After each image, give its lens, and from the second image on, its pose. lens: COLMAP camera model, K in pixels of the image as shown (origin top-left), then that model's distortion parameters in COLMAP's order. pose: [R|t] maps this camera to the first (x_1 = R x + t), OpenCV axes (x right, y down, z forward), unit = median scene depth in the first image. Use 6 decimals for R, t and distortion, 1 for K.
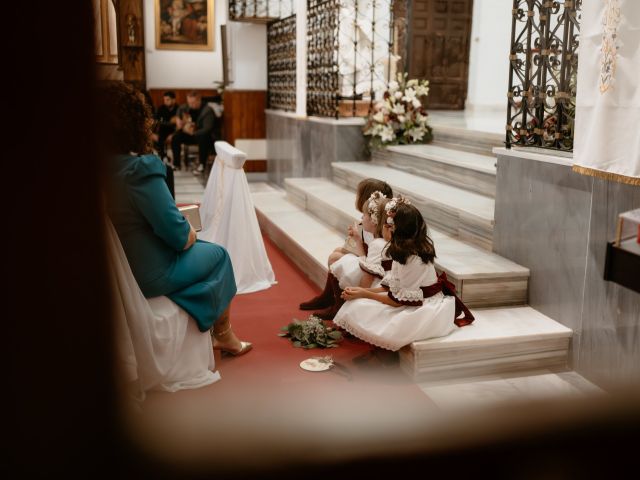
lens RADIAL K [[656.9, 0, 320.0], [0, 656.9, 240.0], [0, 0, 1]] dist [-0.000438, -0.007197]
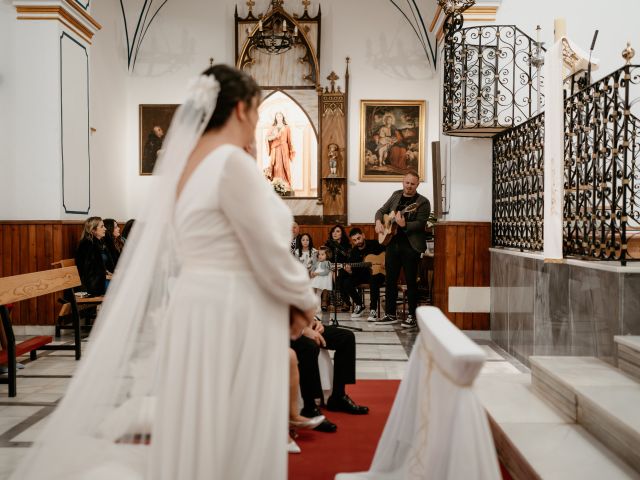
lens RADIAL K [[656.9, 0, 320.0], [0, 656.9, 240.0], [0, 0, 1]] dist [-0.000438, -0.007197]
pose [[0.950682, -0.008229, -0.310059, -0.036689], [-0.055019, 0.979321, -0.194687, -0.052283], [0.305249, 0.202145, 0.930570, 0.251529]]
